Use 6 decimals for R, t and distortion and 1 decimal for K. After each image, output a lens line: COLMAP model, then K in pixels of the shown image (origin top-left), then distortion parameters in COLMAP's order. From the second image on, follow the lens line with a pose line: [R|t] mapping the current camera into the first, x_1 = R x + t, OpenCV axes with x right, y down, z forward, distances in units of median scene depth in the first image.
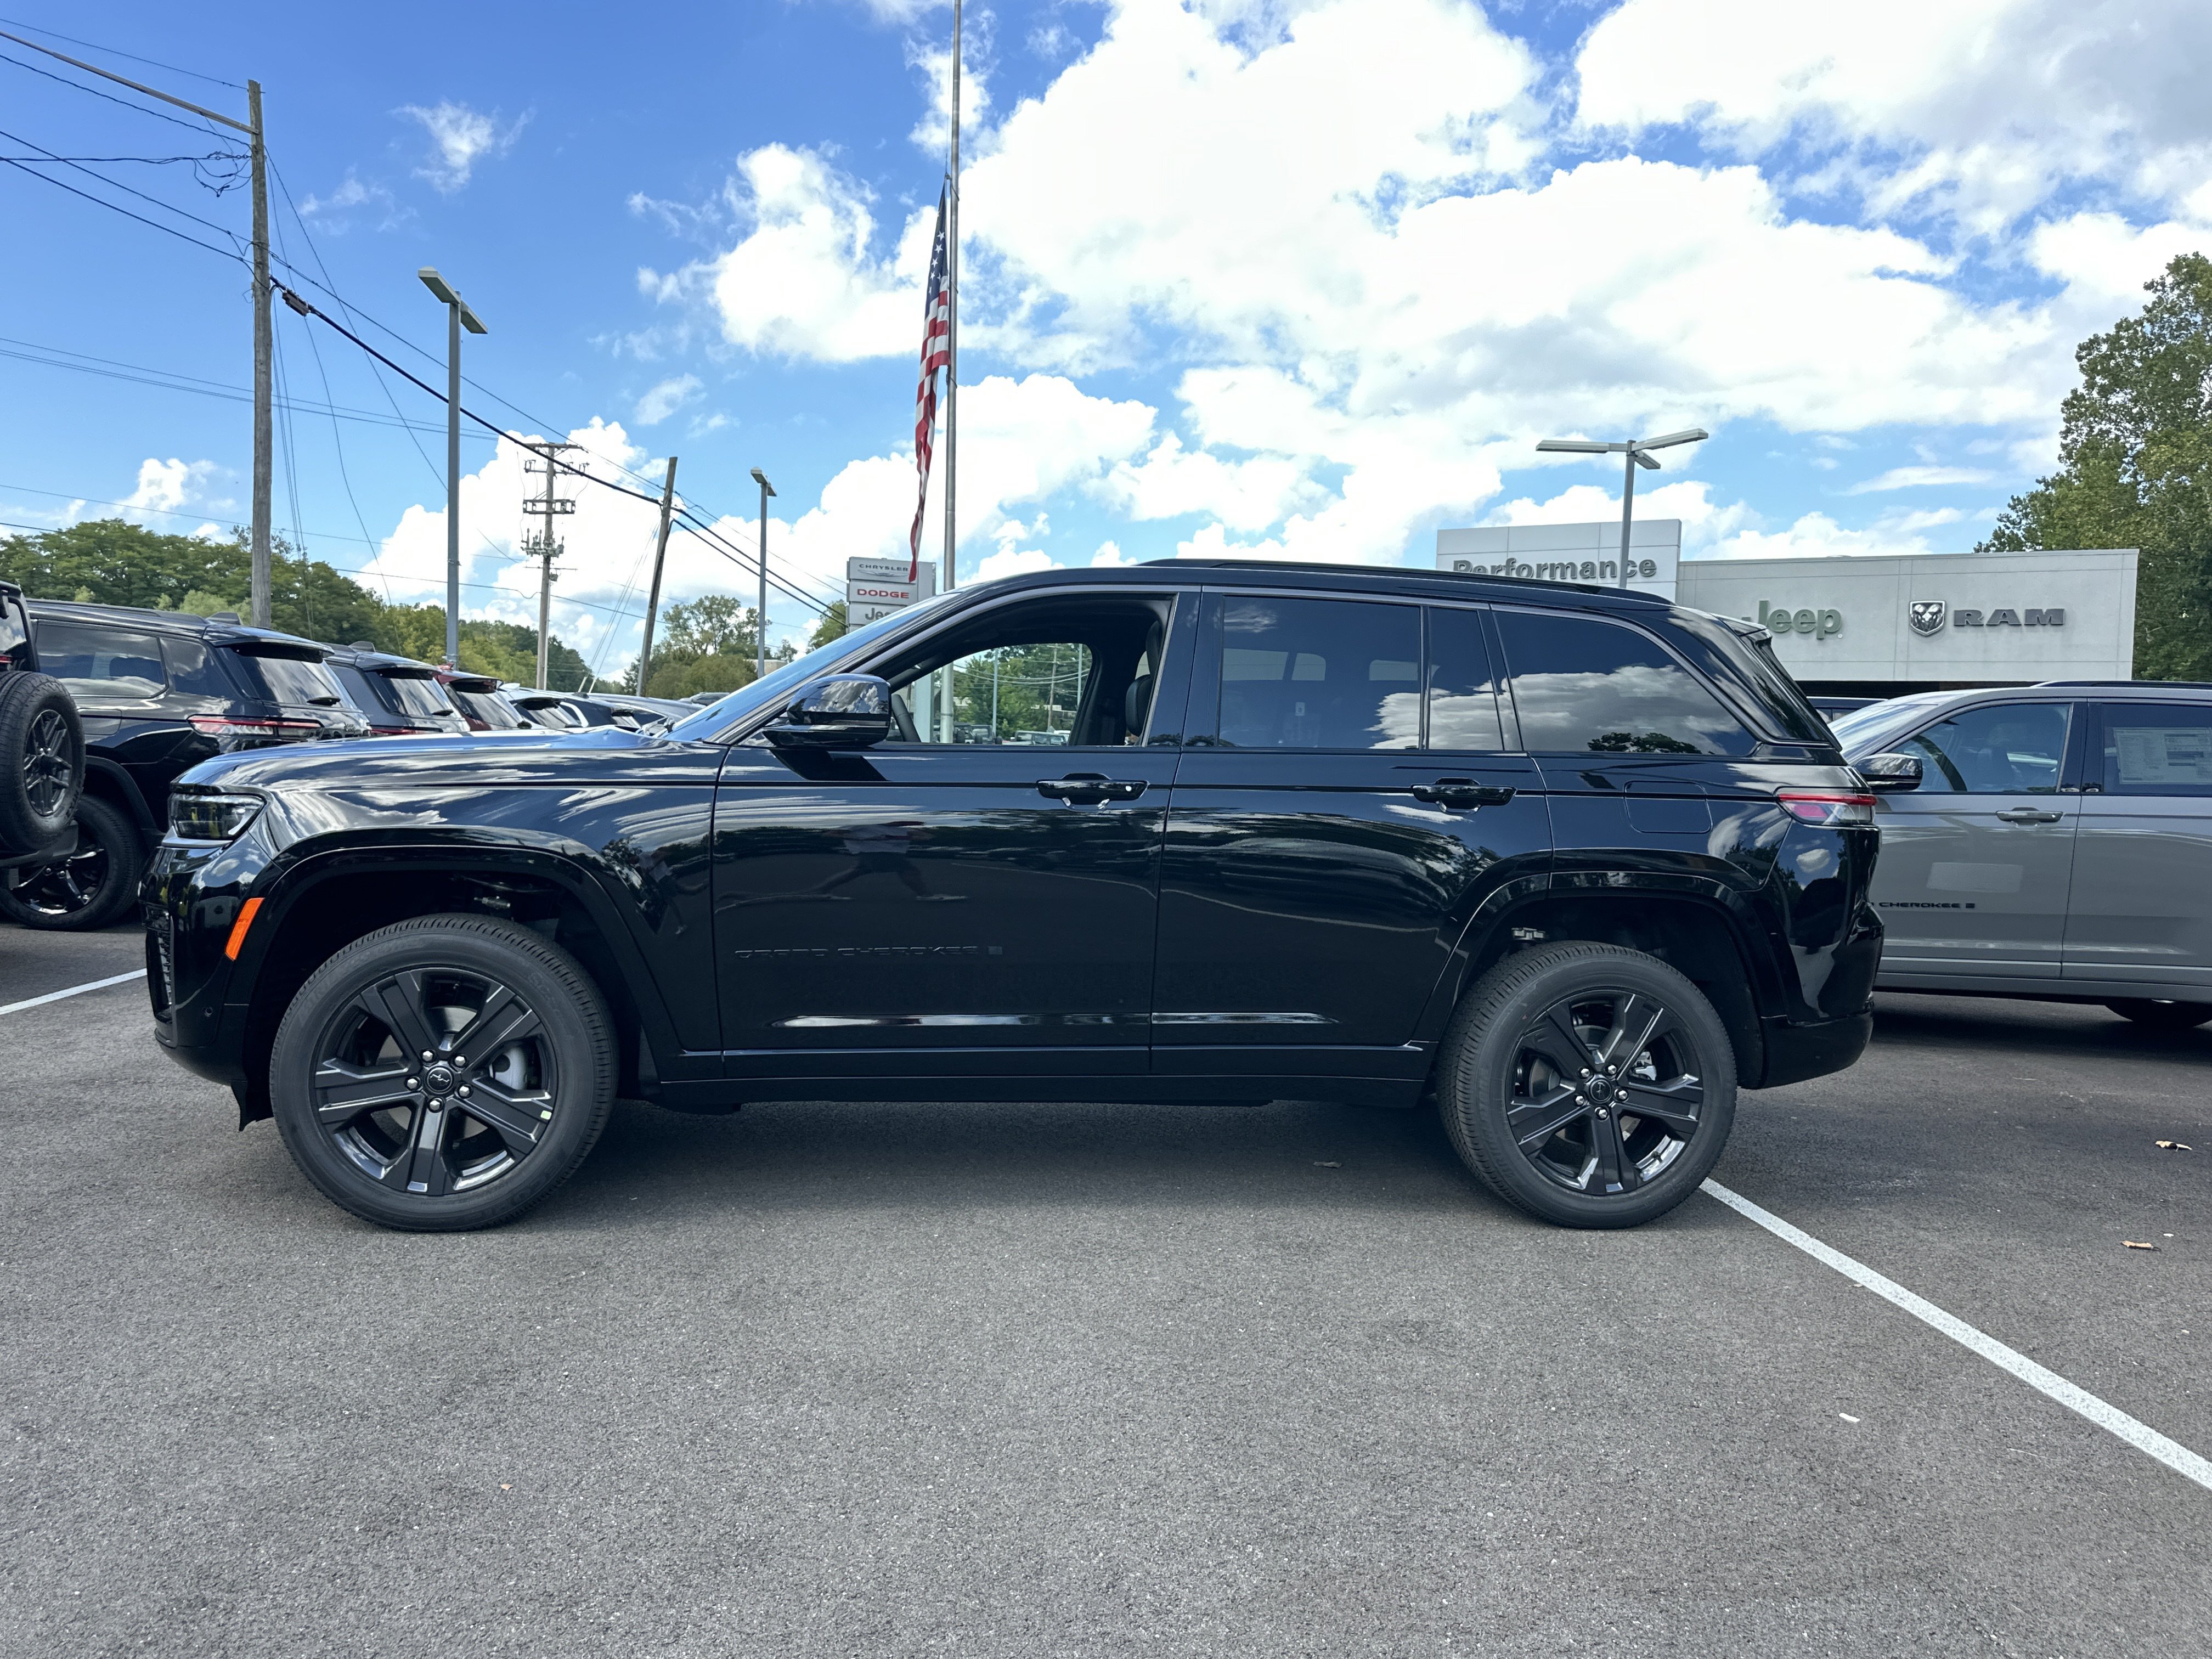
lens RADIAL K [[1620.1, 0, 1105.8], [0, 1620.1, 847.6], [0, 0, 1]] dist [0.052214, -0.072678]
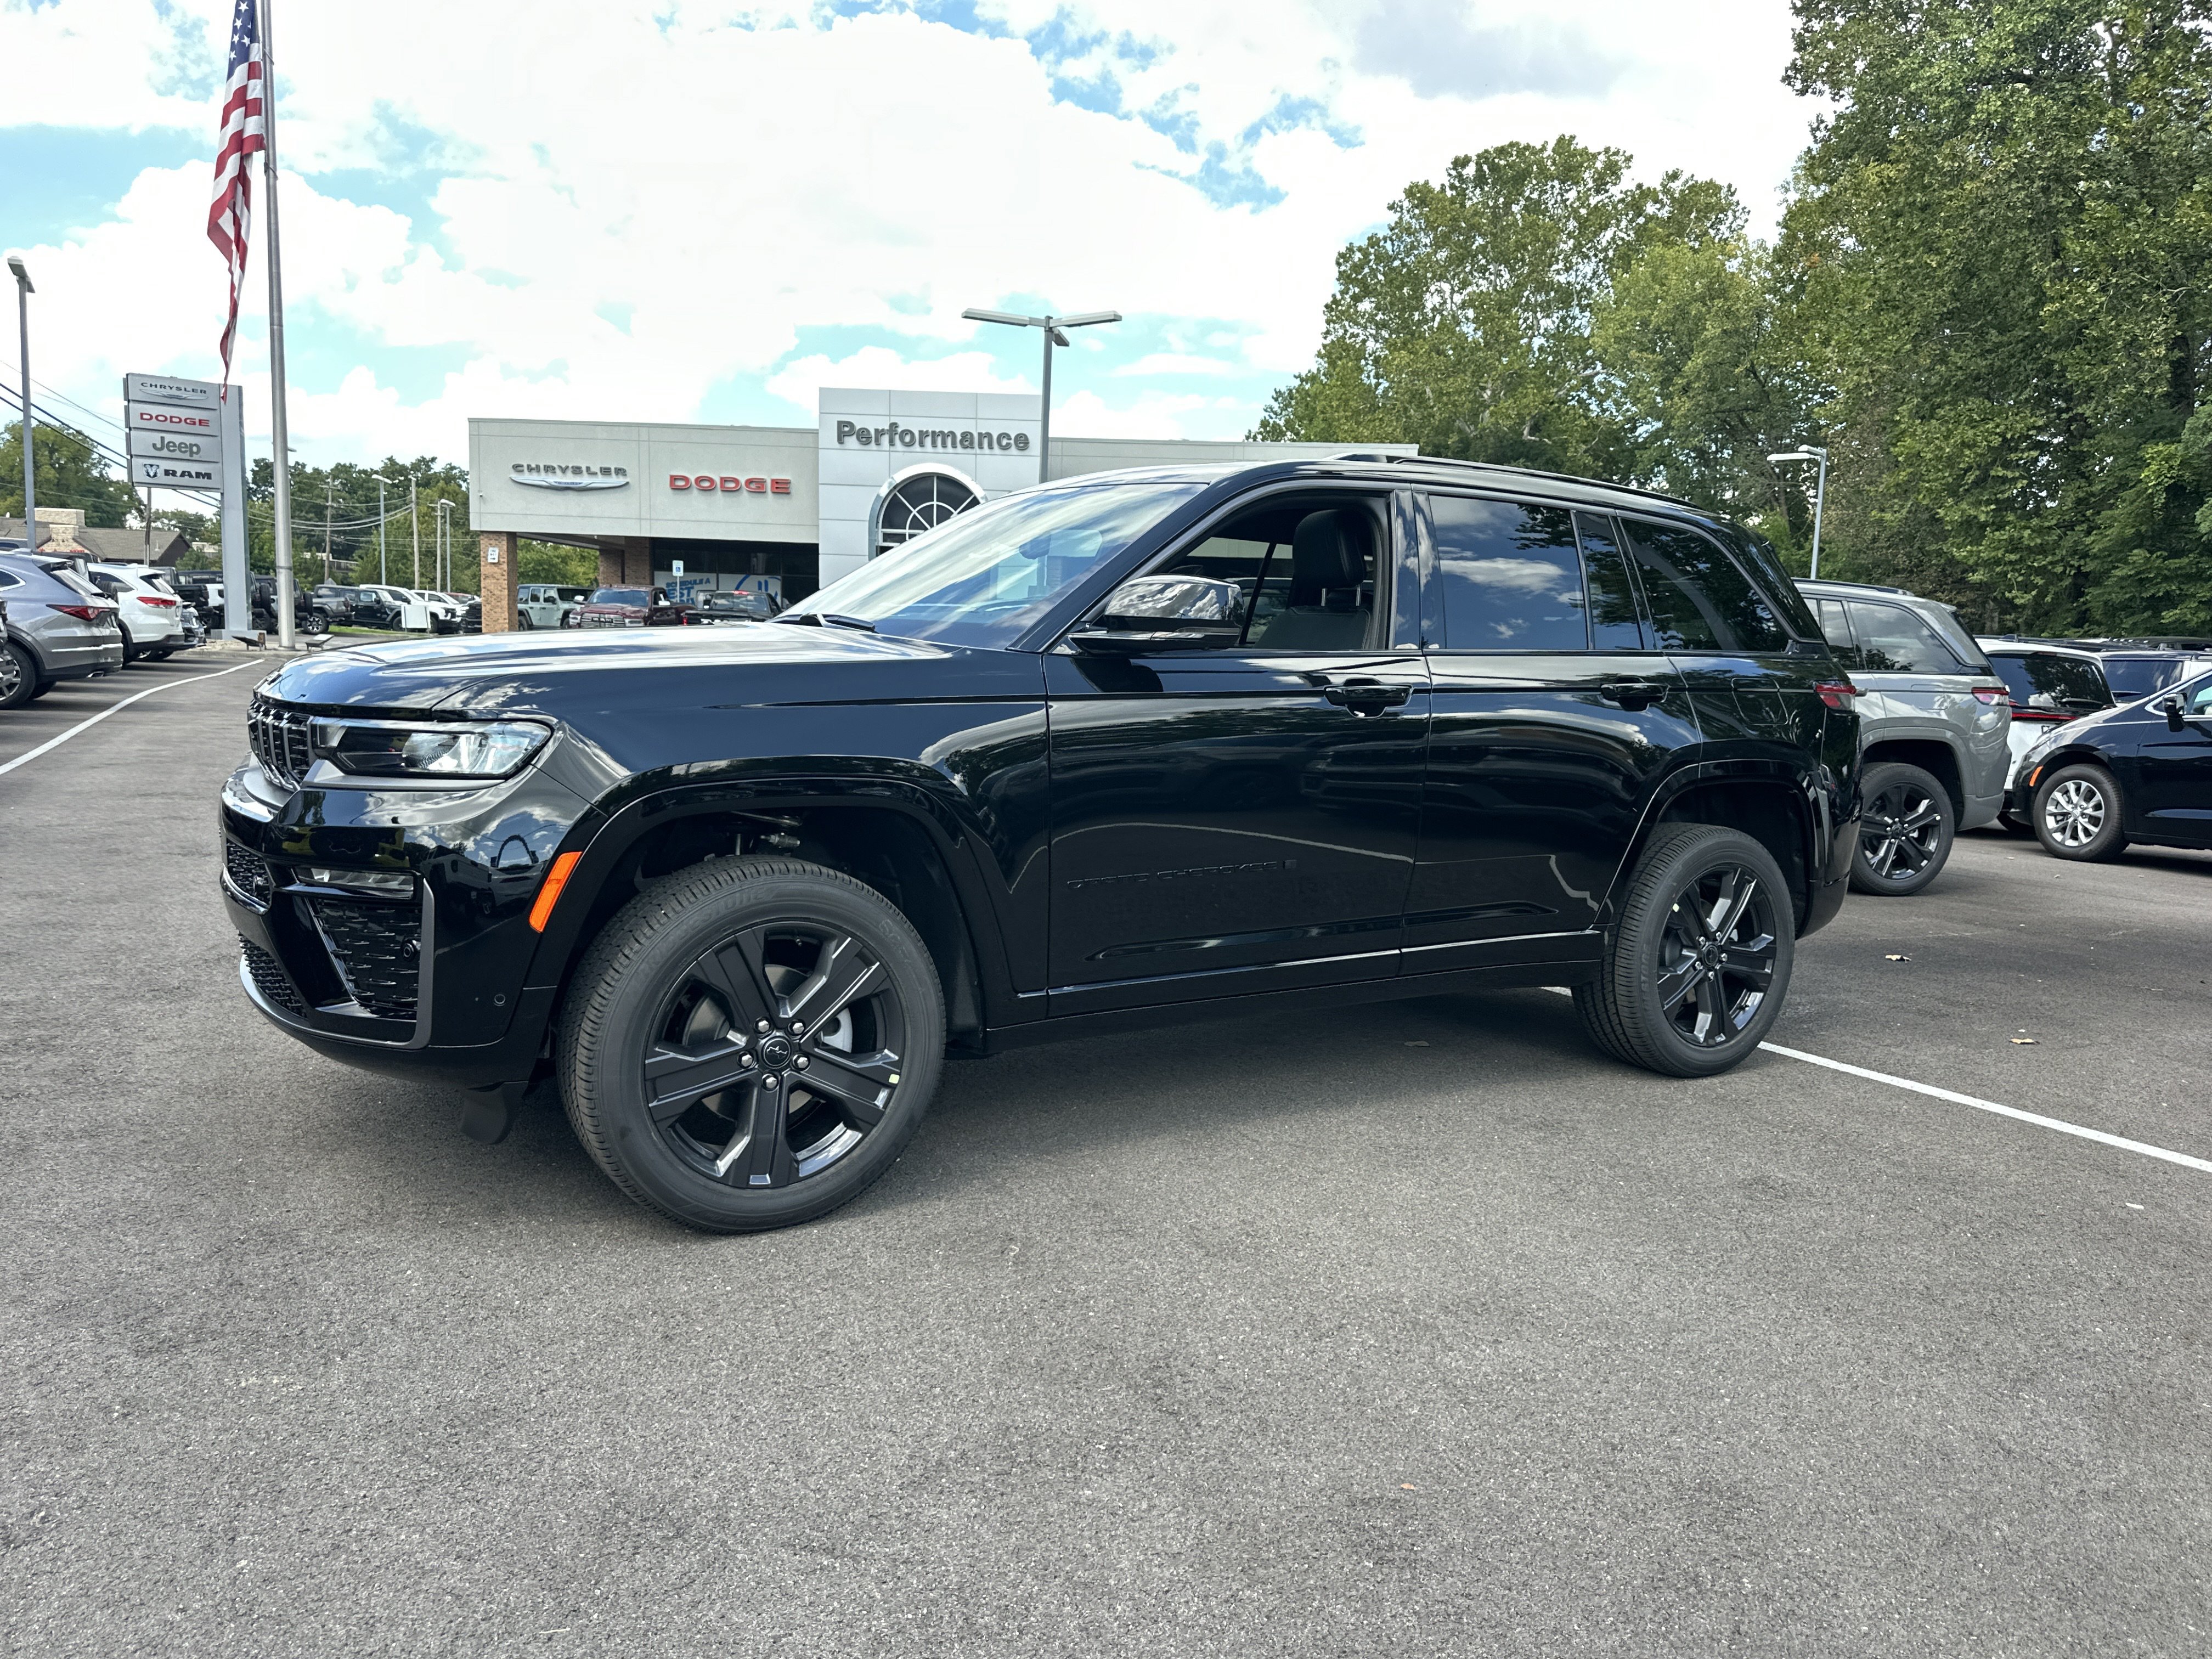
lens RADIAL K [[1620.1, 0, 1112.6], [0, 1620.1, 846.9], [0, 0, 1]] dist [0.052214, -0.072678]
pose [[0.910205, -0.052230, 0.410851, -0.542717], [0.017176, 0.995923, 0.088557, -0.032824], [-0.413801, -0.073548, 0.907391, 0.158109]]
